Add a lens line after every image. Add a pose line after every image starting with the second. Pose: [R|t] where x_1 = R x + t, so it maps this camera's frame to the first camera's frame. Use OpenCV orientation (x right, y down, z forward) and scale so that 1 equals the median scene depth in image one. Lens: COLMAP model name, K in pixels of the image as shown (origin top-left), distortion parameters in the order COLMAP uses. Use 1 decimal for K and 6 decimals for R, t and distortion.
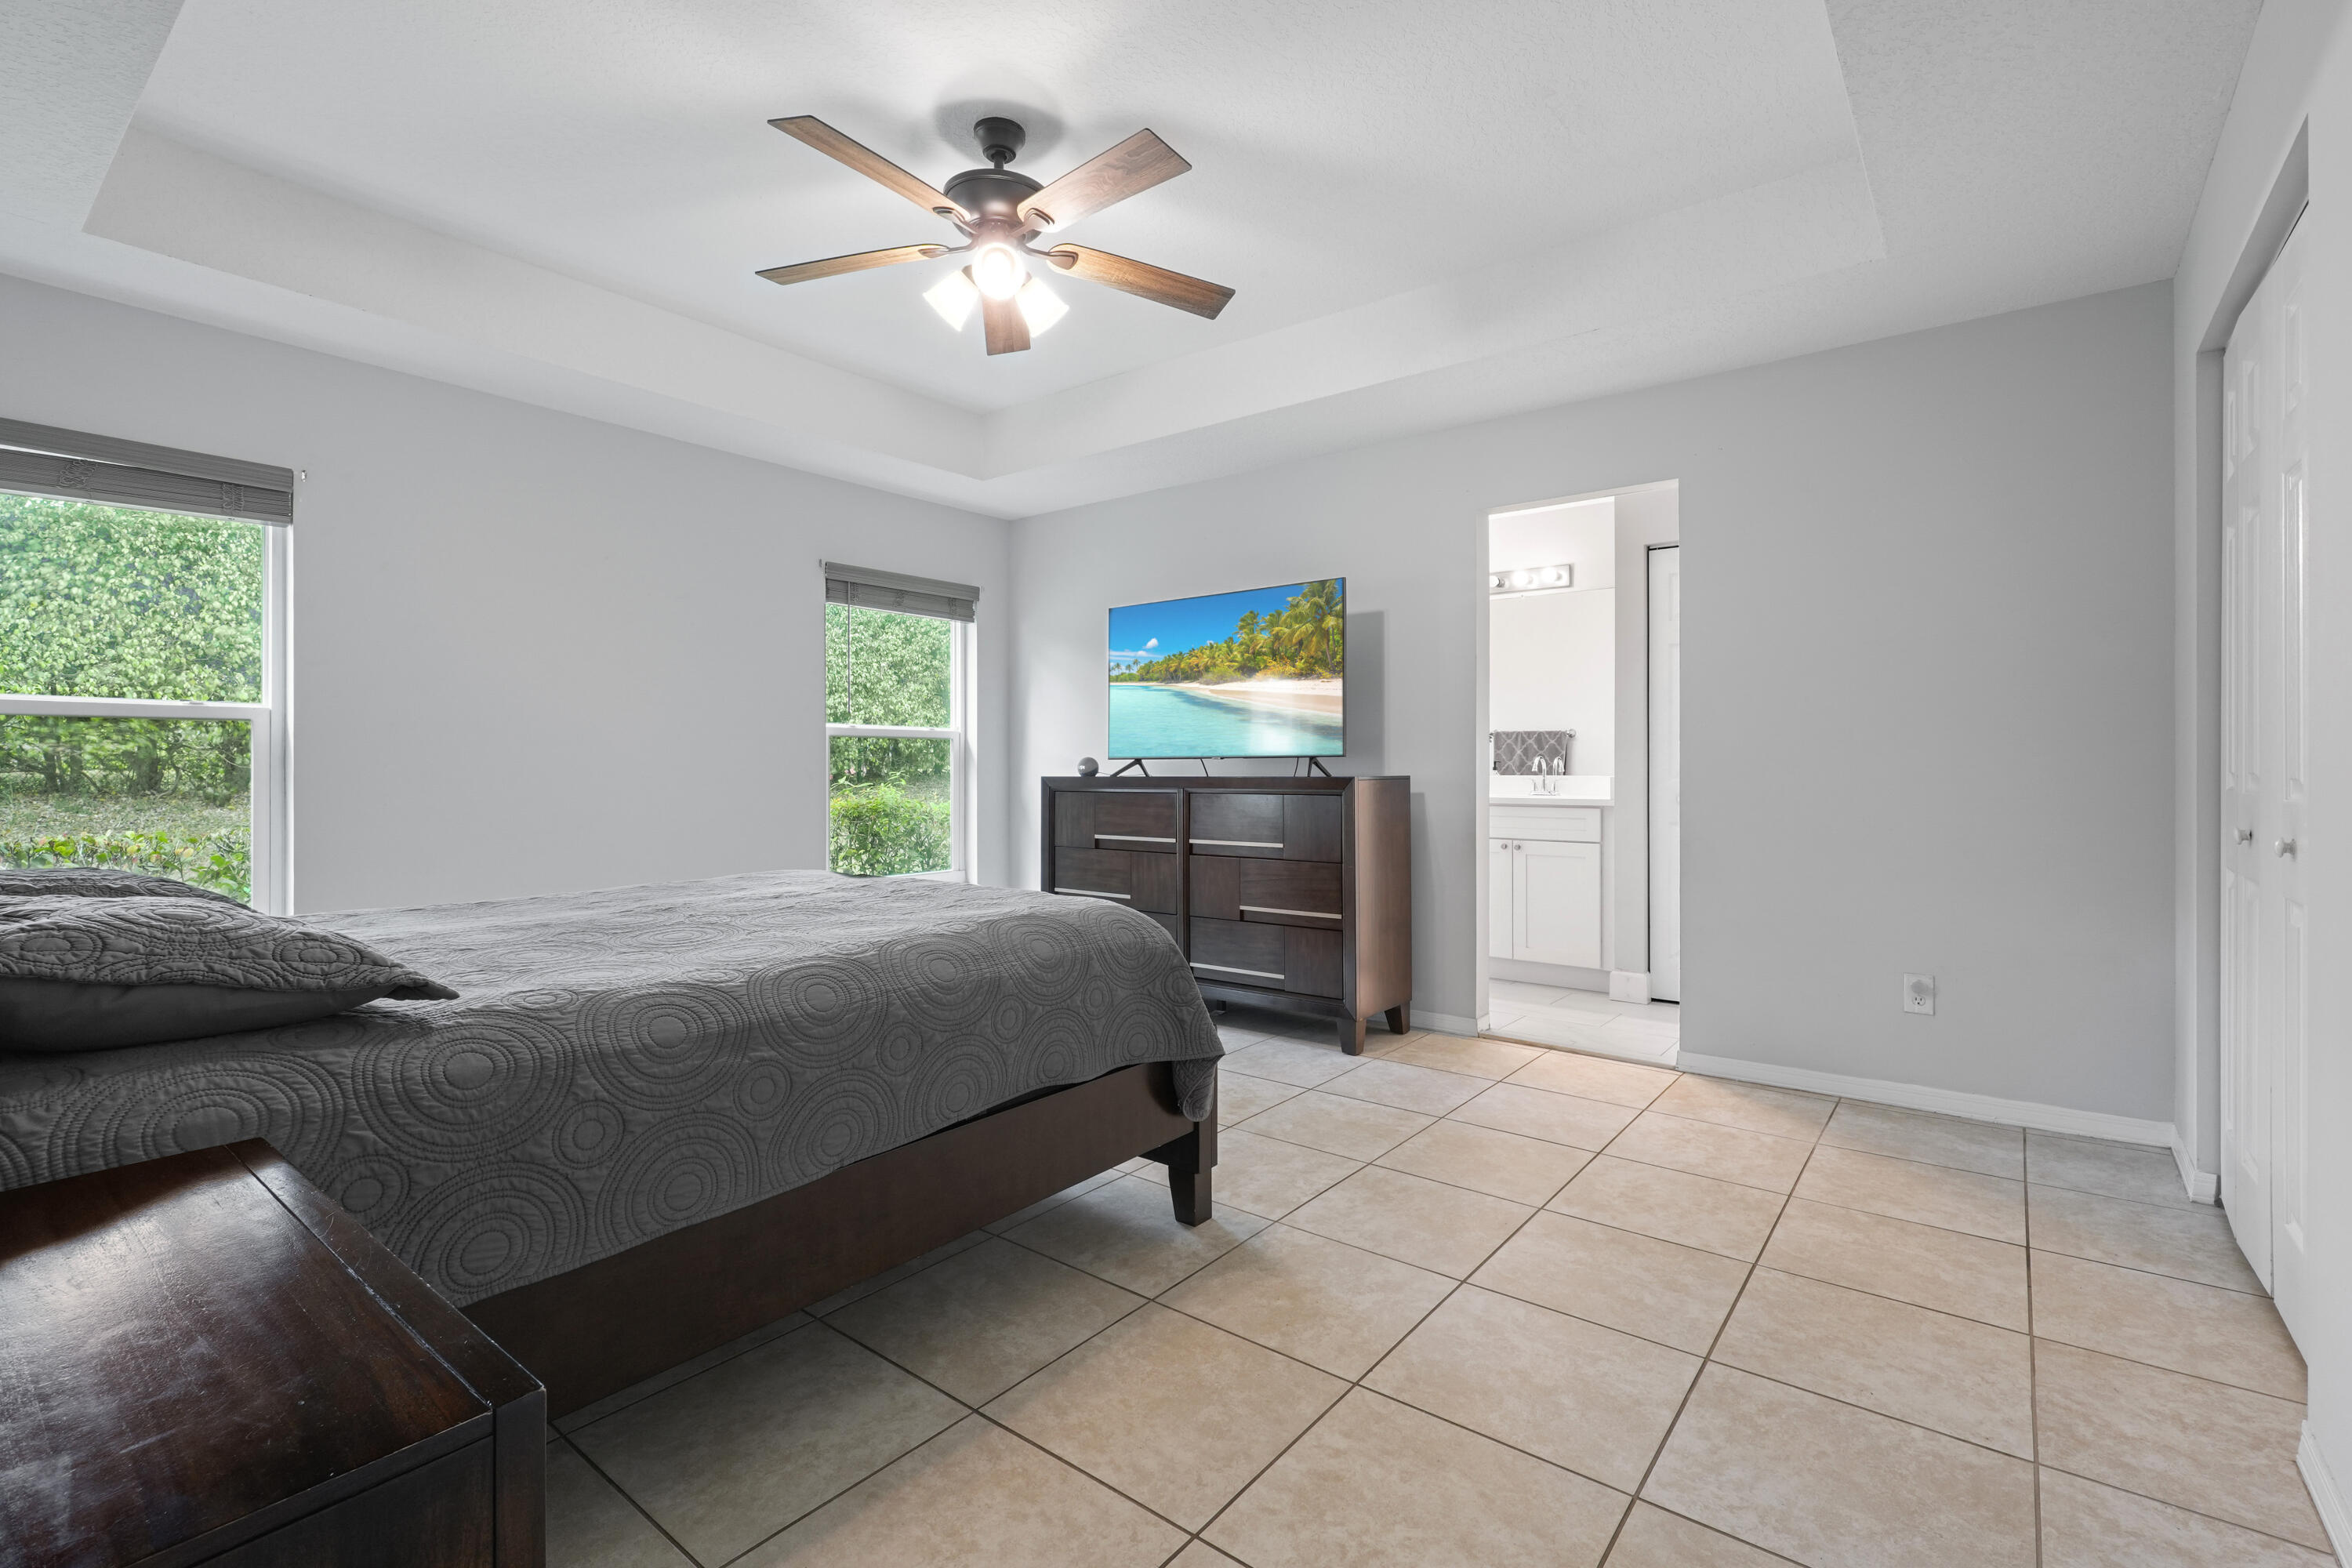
lens RADIAL K [[1068.3, 0, 1182.5], [0, 1068.3, 781.1], [0, 0, 1]] dist [-0.000132, -0.000860]
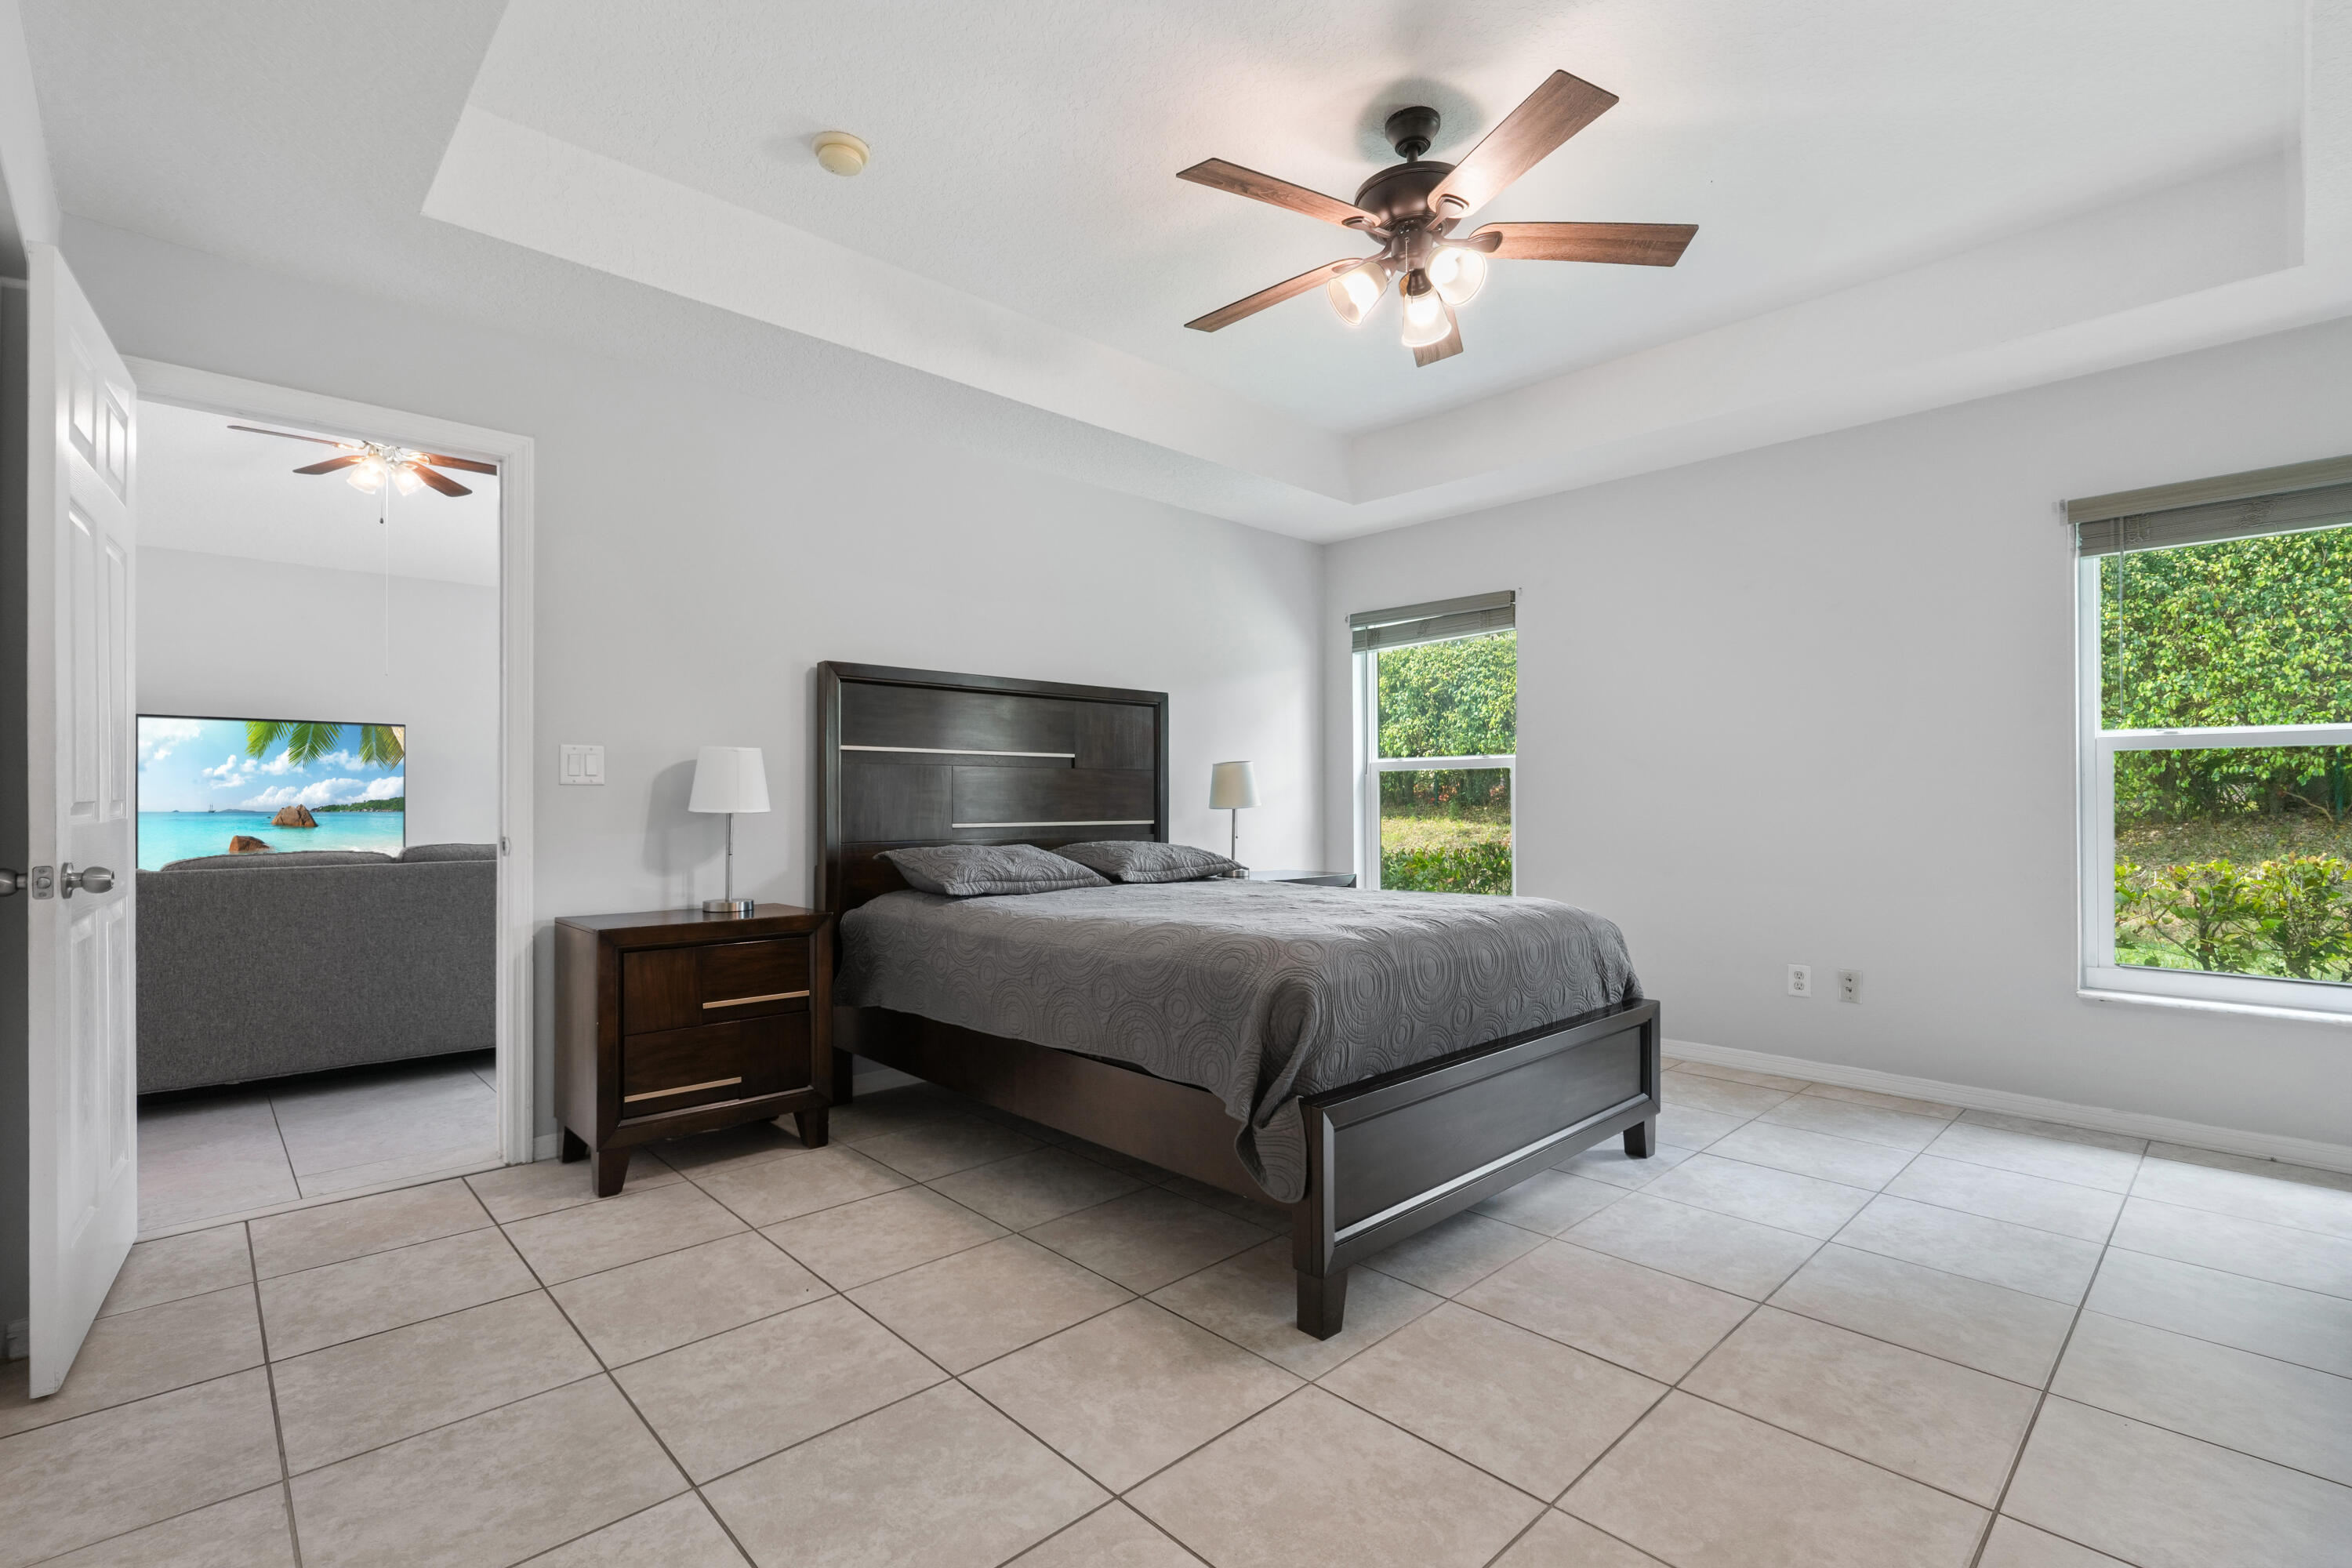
lens RADIAL K [[1068.3, 0, 1182.5], [0, 1068.3, 781.1], [0, 0, 1]] dist [-0.000132, -0.000860]
pose [[-0.127067, 0.000173, -0.991894, 1.038958], [-0.023976, 0.999707, 0.003246, -0.038842], [0.991604, 0.024194, -0.127026, 1.169628]]
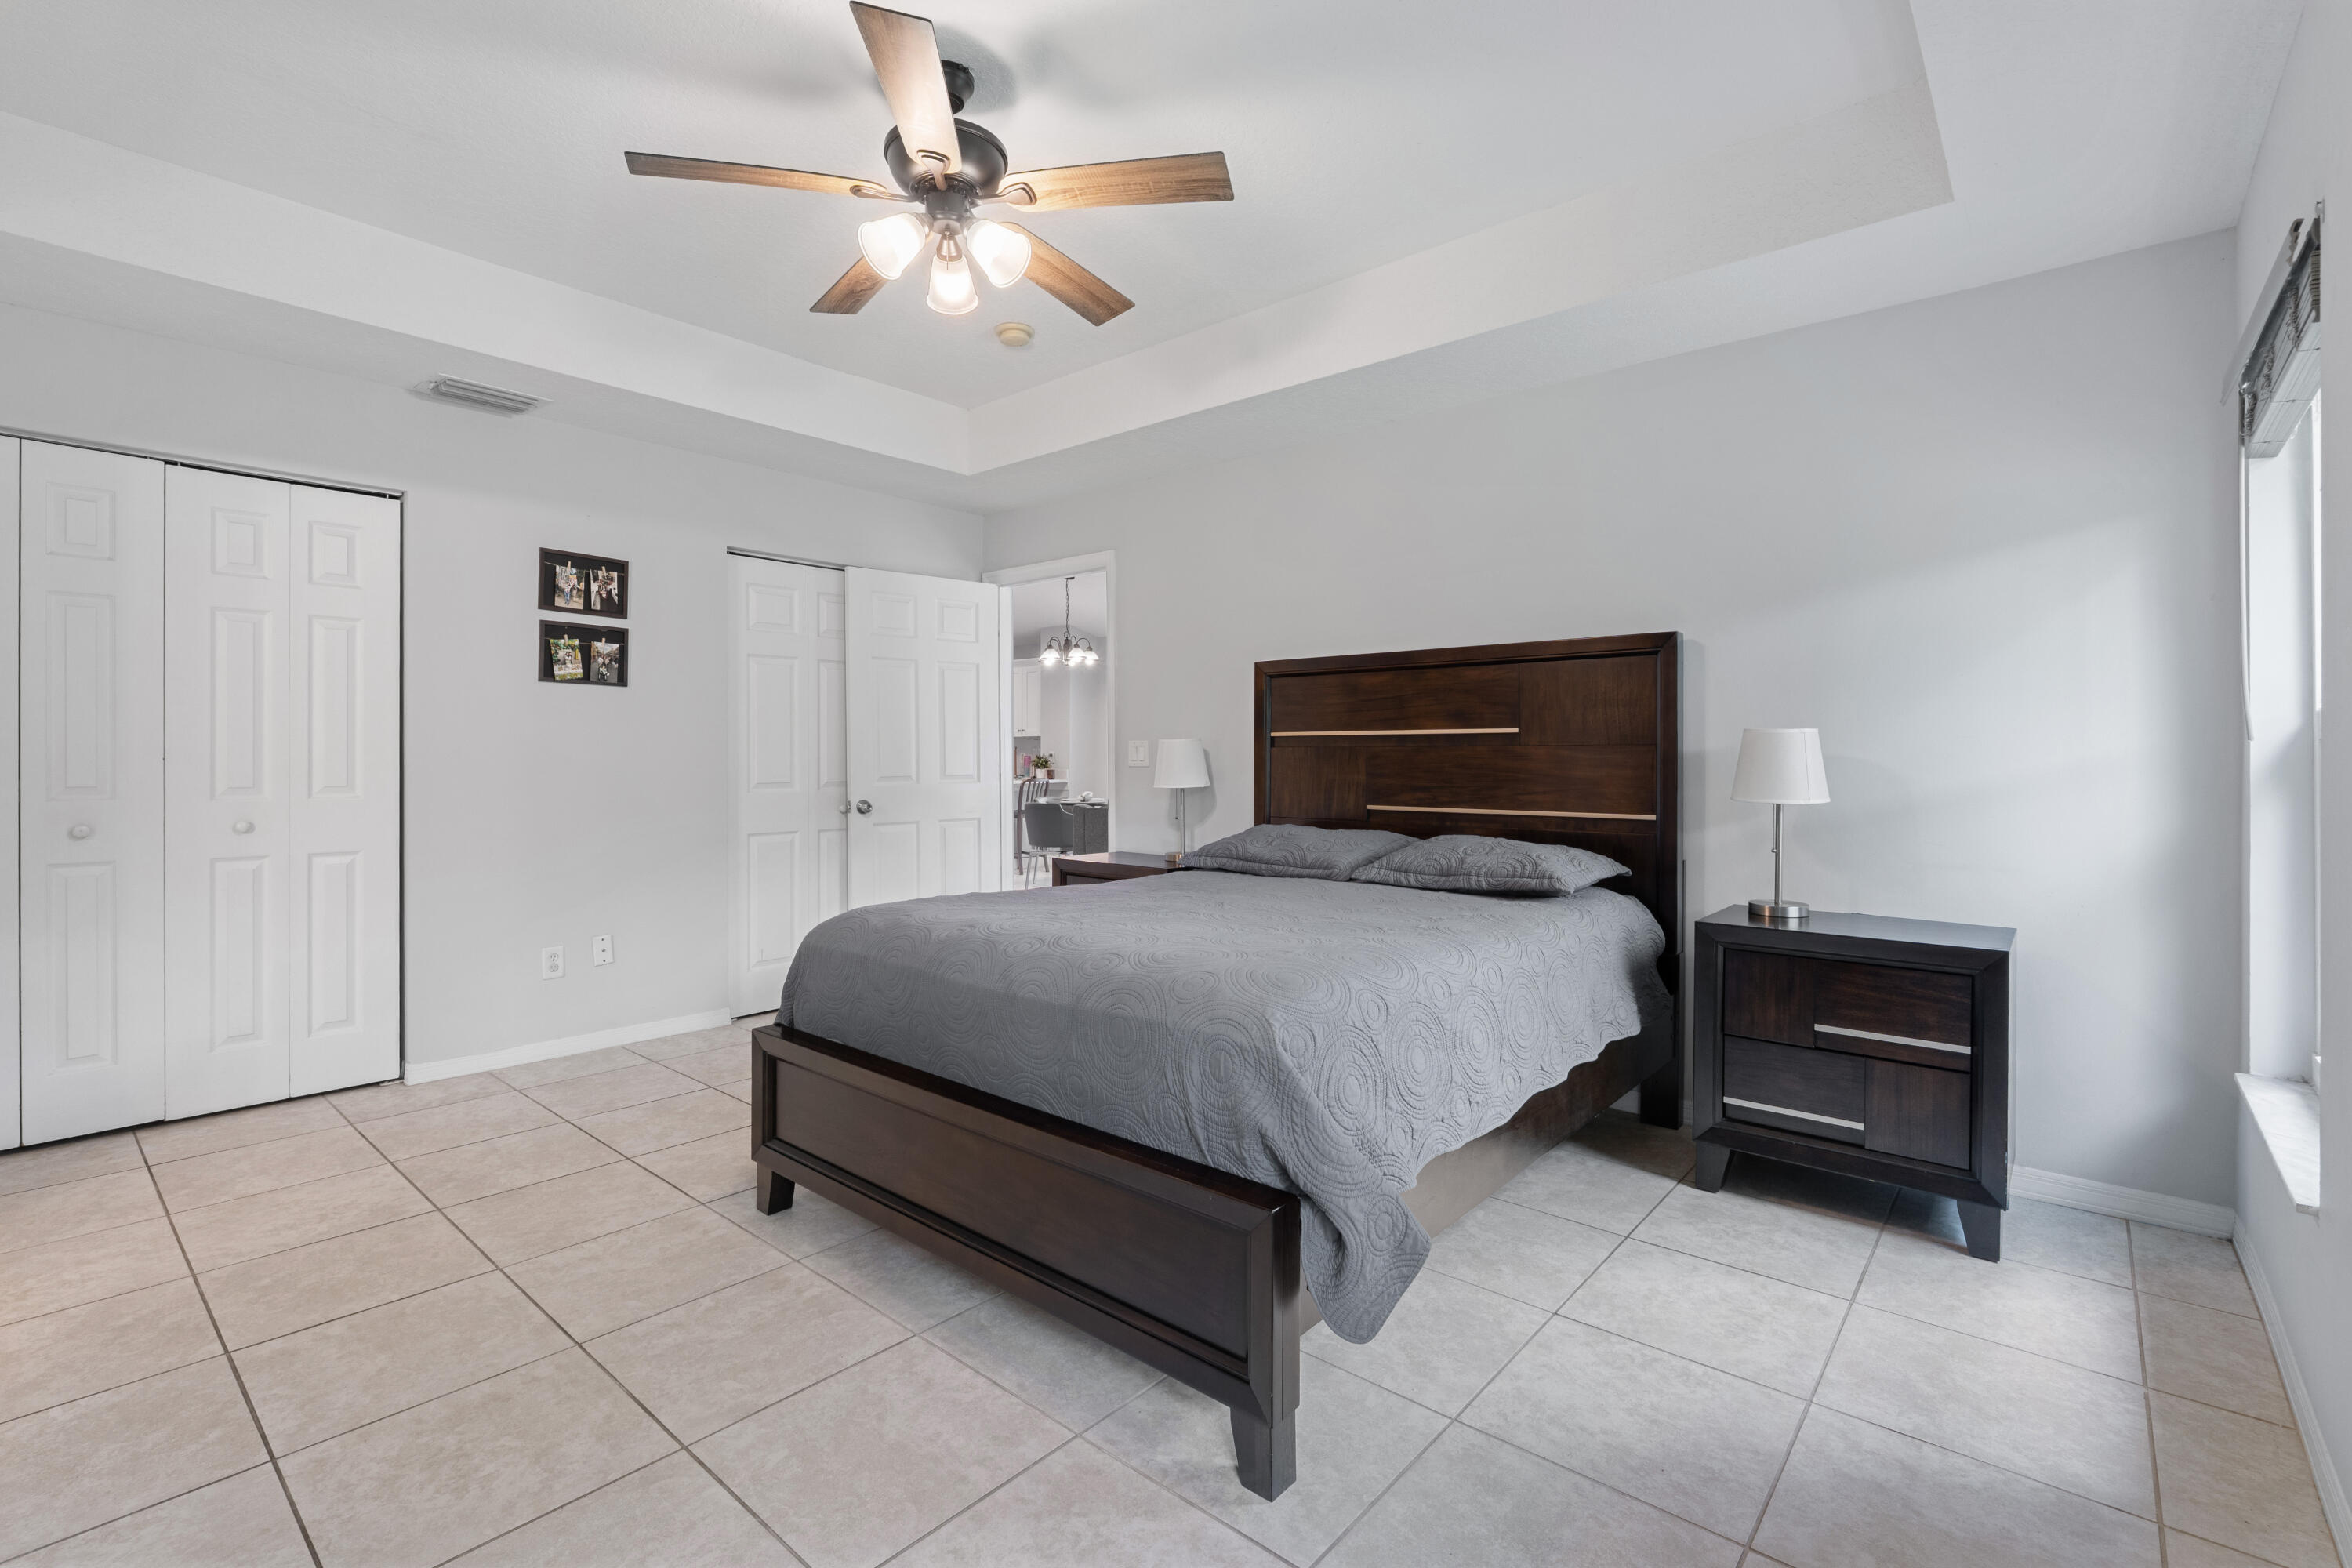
lens RADIAL K [[1085.0, 0, 1134.0], [0, 1085.0, 754.1], [0, 0, 1]] dist [0.000331, -0.019181]
pose [[-0.997058, 0.003955, 0.076546, -0.500696], [0.004092, 0.999990, 0.001629, -0.044763], [-0.076539, 0.001937, -0.997065, 2.403228]]
